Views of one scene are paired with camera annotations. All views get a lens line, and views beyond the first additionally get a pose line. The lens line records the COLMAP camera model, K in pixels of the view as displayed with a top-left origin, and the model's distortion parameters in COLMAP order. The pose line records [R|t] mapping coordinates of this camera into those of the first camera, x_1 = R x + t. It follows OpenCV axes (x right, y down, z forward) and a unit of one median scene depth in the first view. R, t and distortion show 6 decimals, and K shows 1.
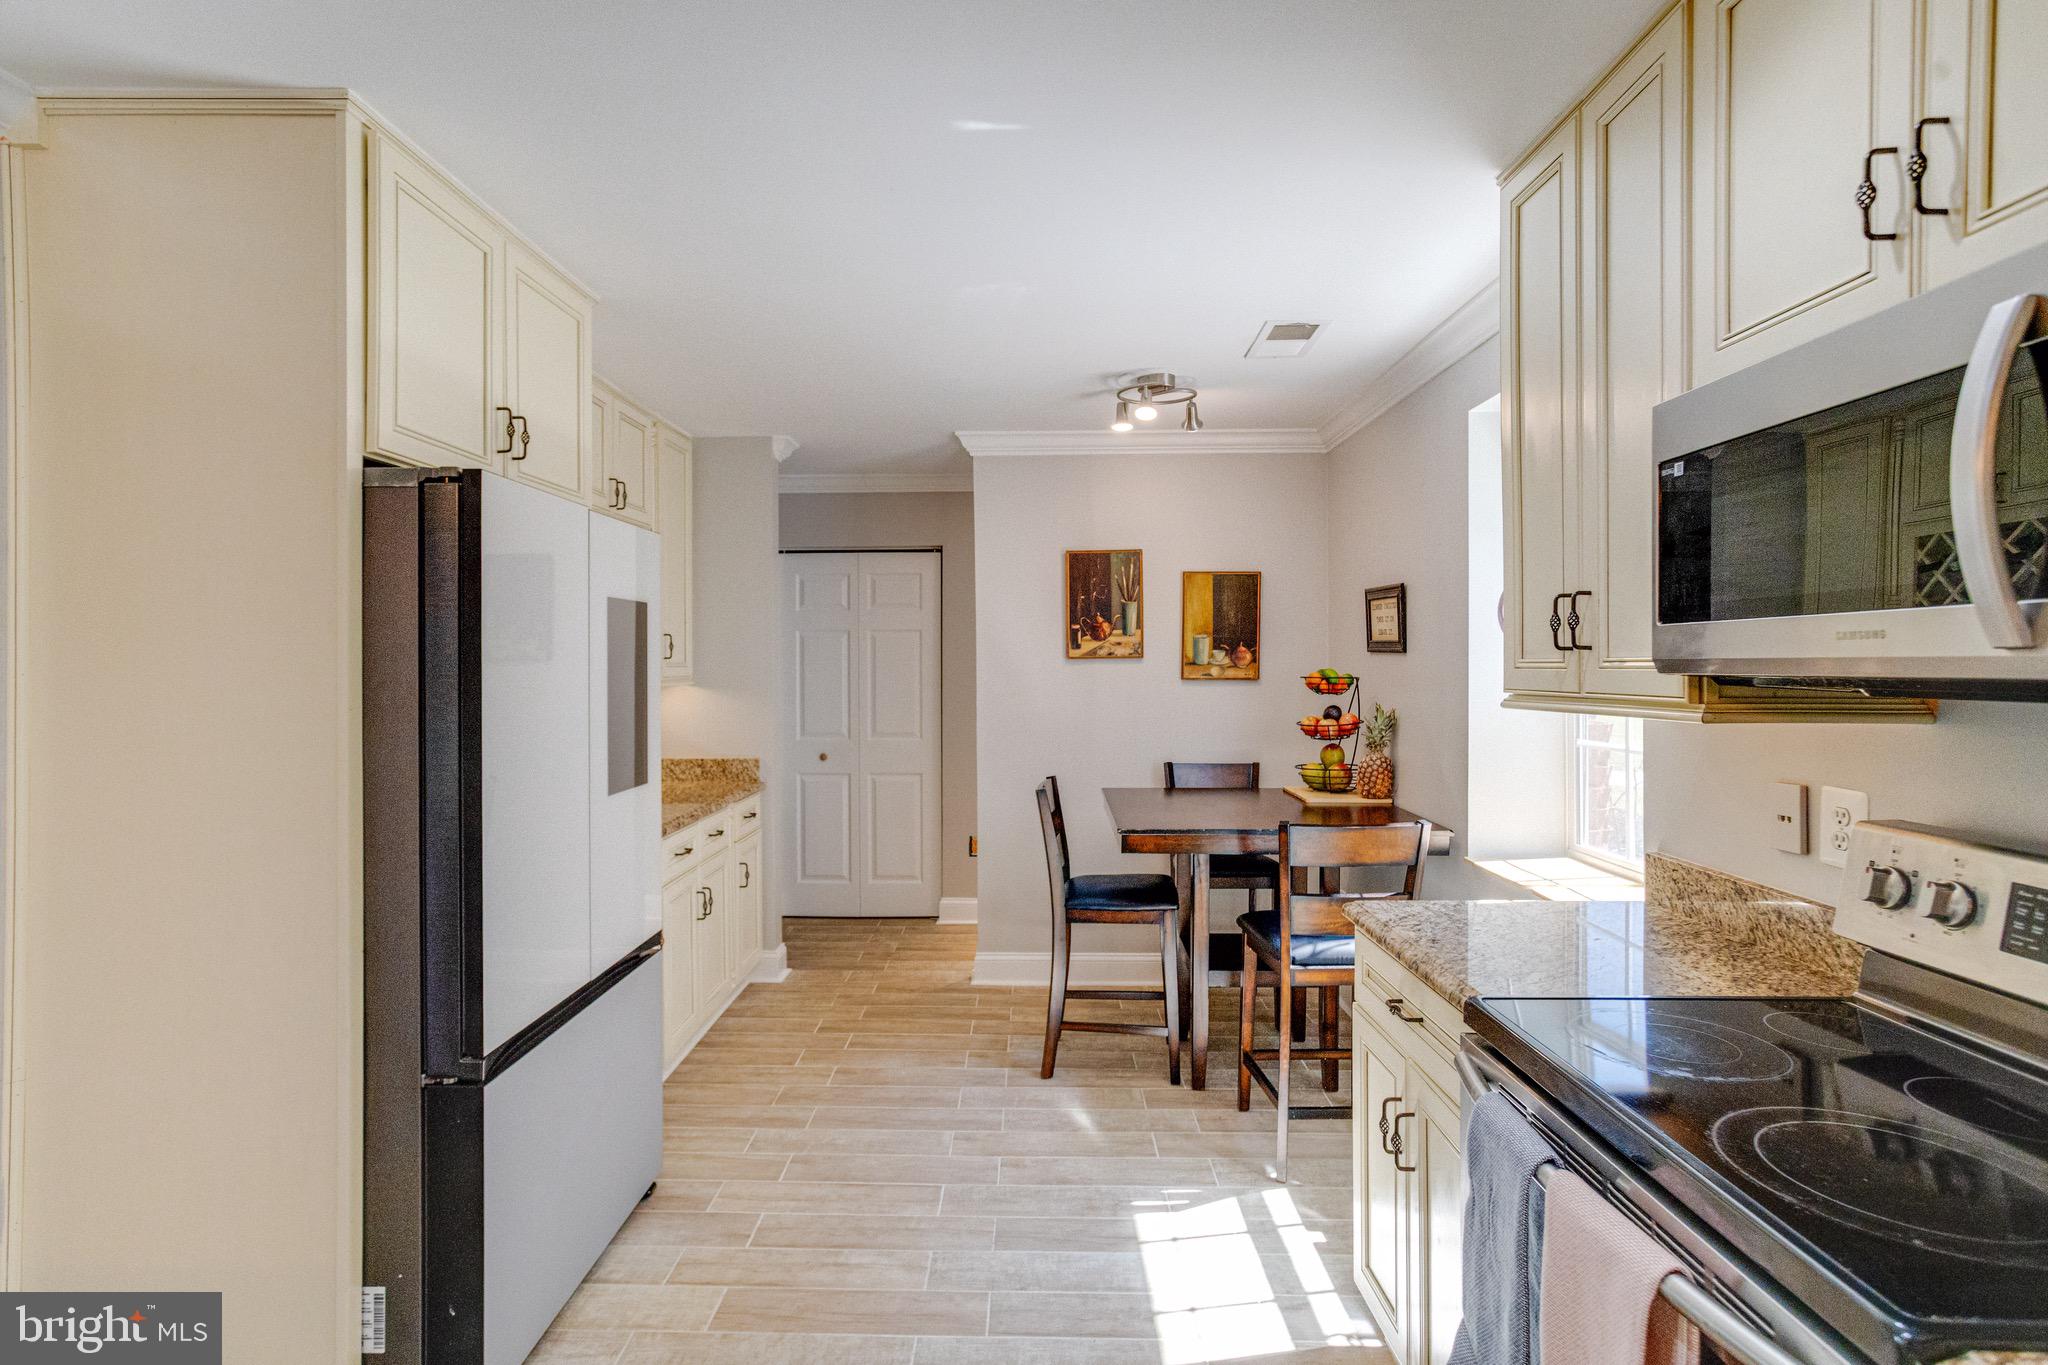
lens RADIAL K [[1017.1, 0, 1014.9], [0, 1017.1, 662.5], [0, 0, 1]] dist [-0.028930, 0.021018]
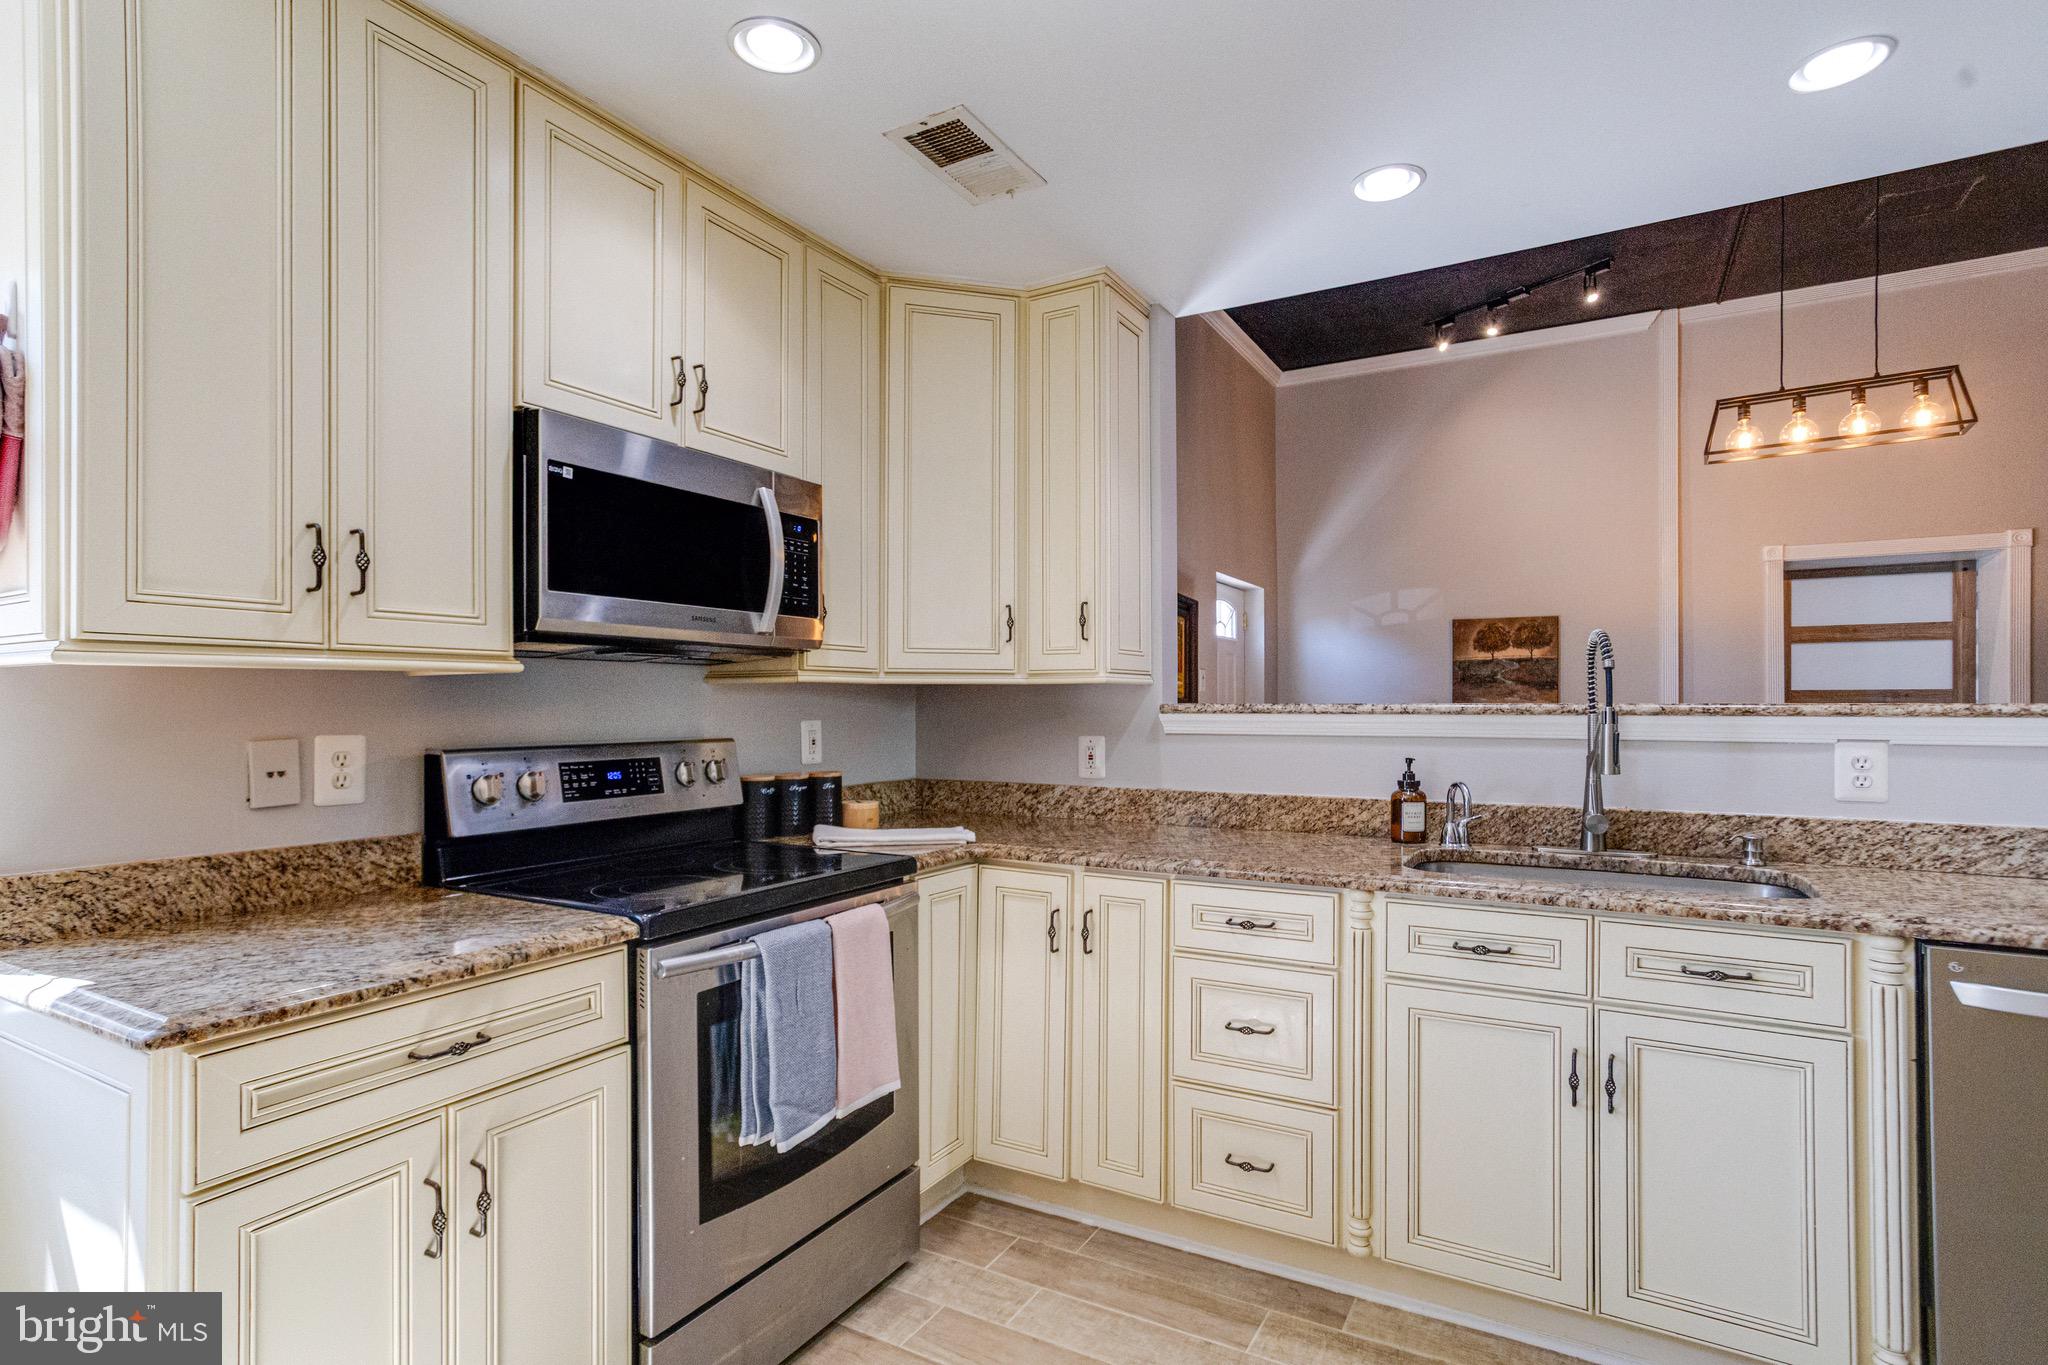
lens RADIAL K [[1017.1, 0, 1010.6], [0, 1017.1, 704.0], [0, 0, 1]] dist [-0.028930, 0.021018]
pose [[-0.872911, 0.006053, 0.487842, -0.162983], [0.004398, 0.999980, -0.004537, 0.039351], [-0.487860, -0.001815, -0.872920, 0.654751]]
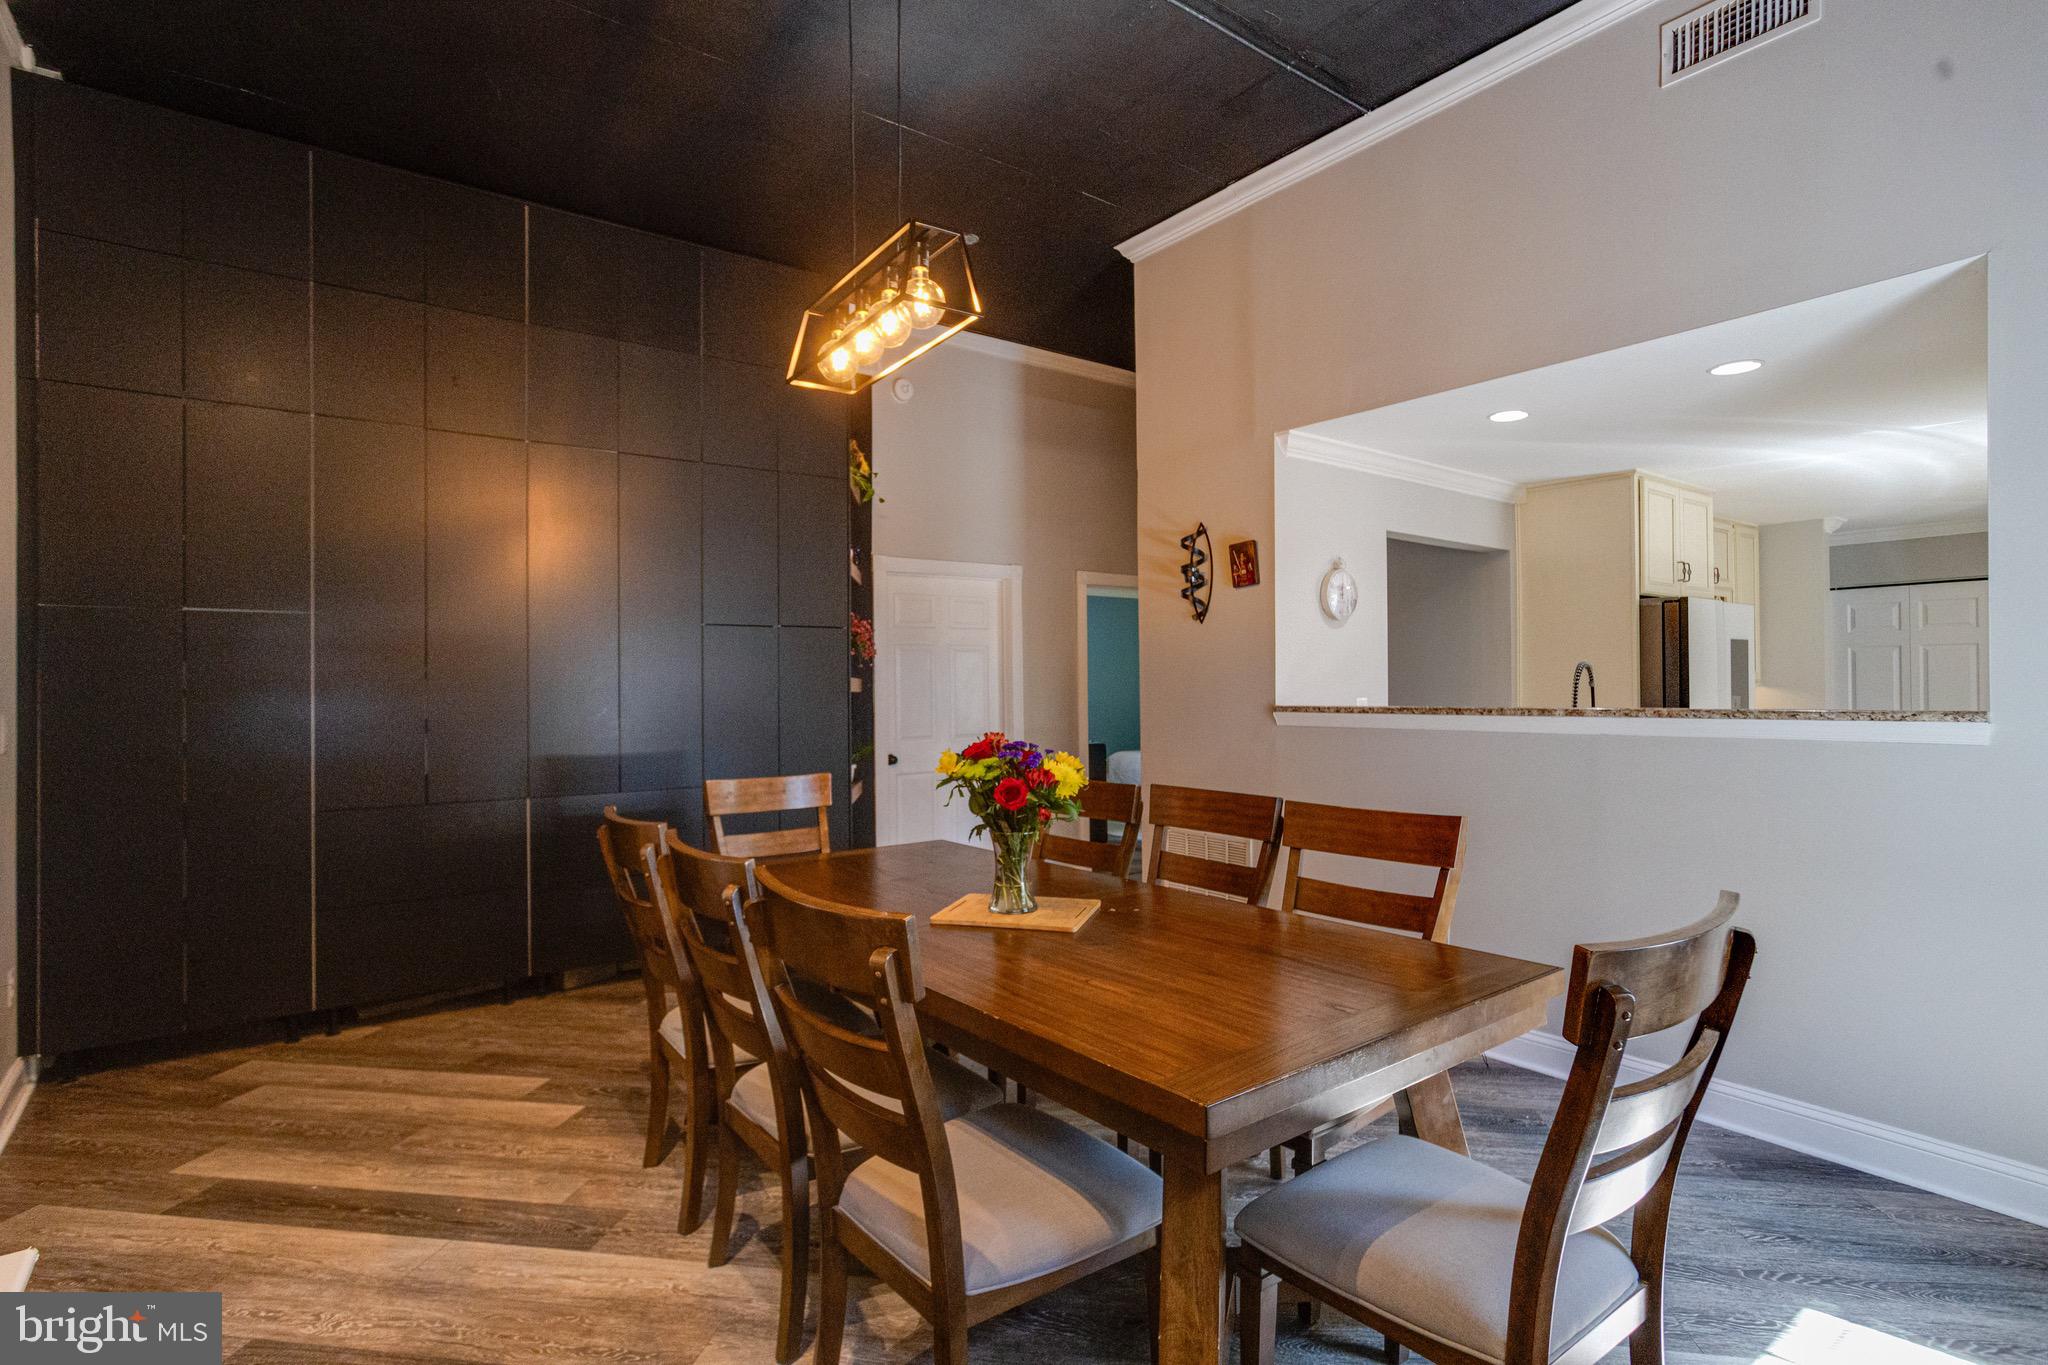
lens RADIAL K [[1017.1, 0, 1004.5], [0, 1017.1, 678.4], [0, 0, 1]] dist [-0.028930, 0.021018]
pose [[0.607213, -0.010498, -0.794470, 0.235025], [0.009112, 0.999939, -0.006249, 0.012565], [0.794487, -0.003445, 0.607272, -0.988375]]
